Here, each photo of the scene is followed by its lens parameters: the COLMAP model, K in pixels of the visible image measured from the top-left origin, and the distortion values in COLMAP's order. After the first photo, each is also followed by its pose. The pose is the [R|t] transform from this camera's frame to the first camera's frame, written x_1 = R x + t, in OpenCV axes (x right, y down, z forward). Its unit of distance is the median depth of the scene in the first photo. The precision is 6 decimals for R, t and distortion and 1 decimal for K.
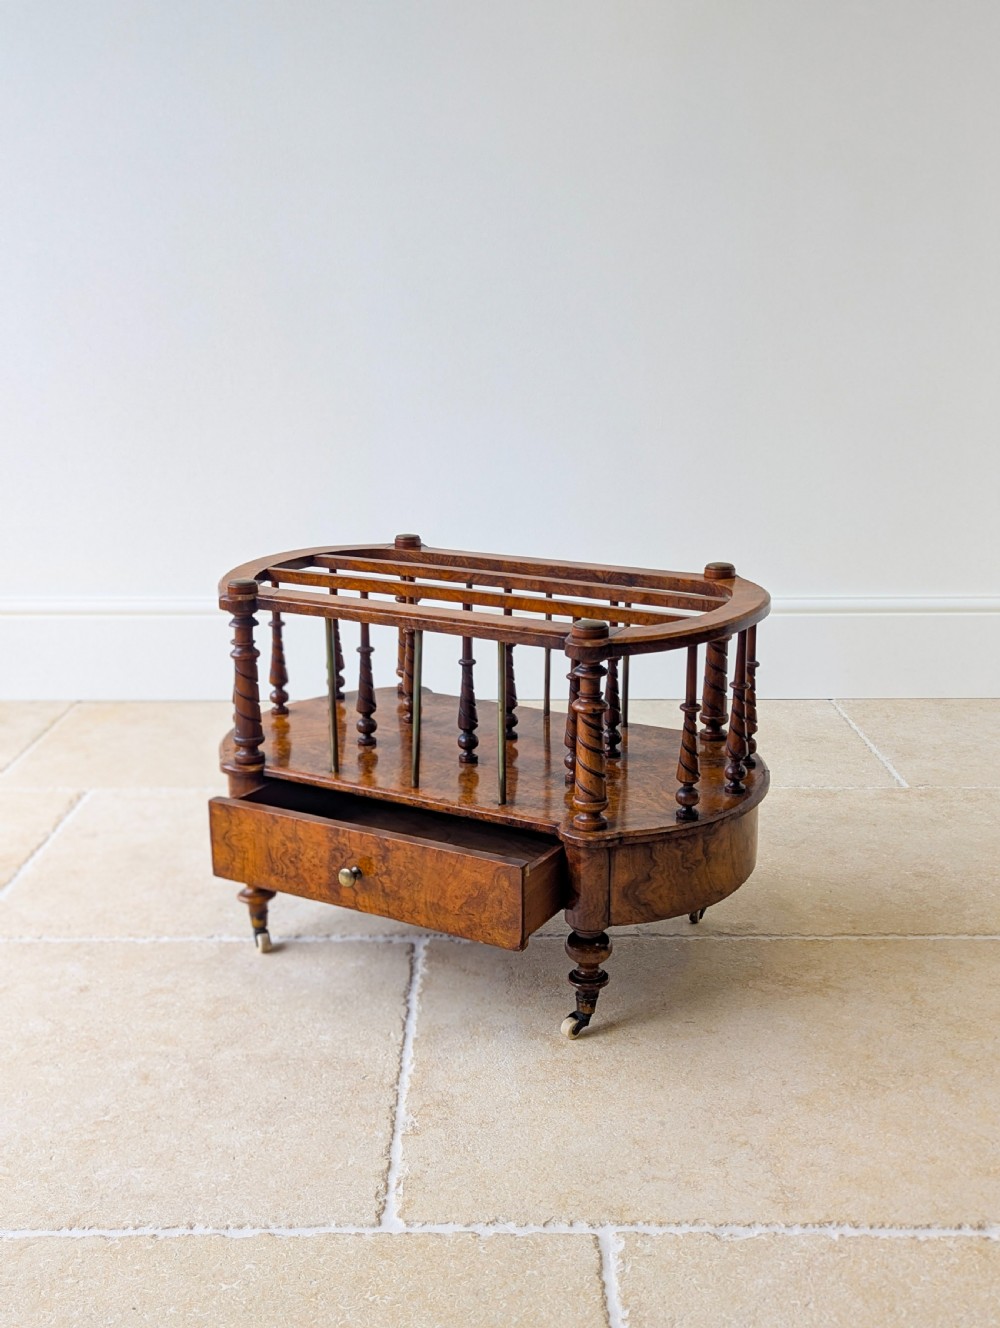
lens RADIAL K [[1449.1, 0, 501.0], [0, 1449.1, 634.2], [0, 0, 1]] dist [0.051604, 0.000151]
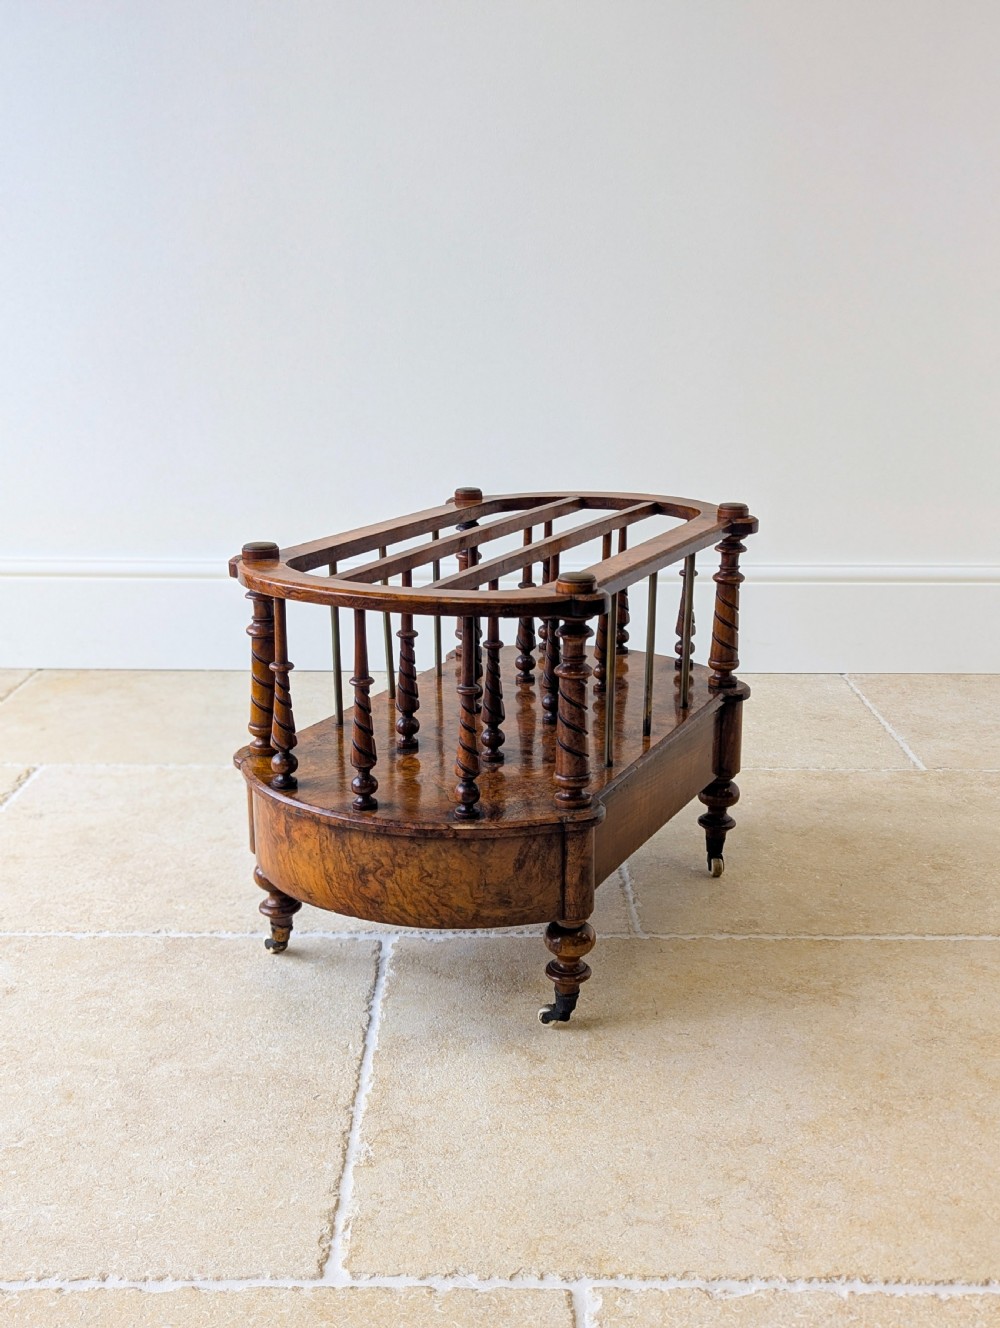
lens RADIAL K [[1447.6, 0, 516.2], [0, 1447.6, 663.7], [0, 0, 1]] dist [0.043680, 0.011541]
pose [[0.999951, 0.008325, 0.005383, 0.020382], [-0.008542, 0.999098, 0.041589, 0.002152], [-0.005032, -0.041633, 0.999120, 0.119295]]
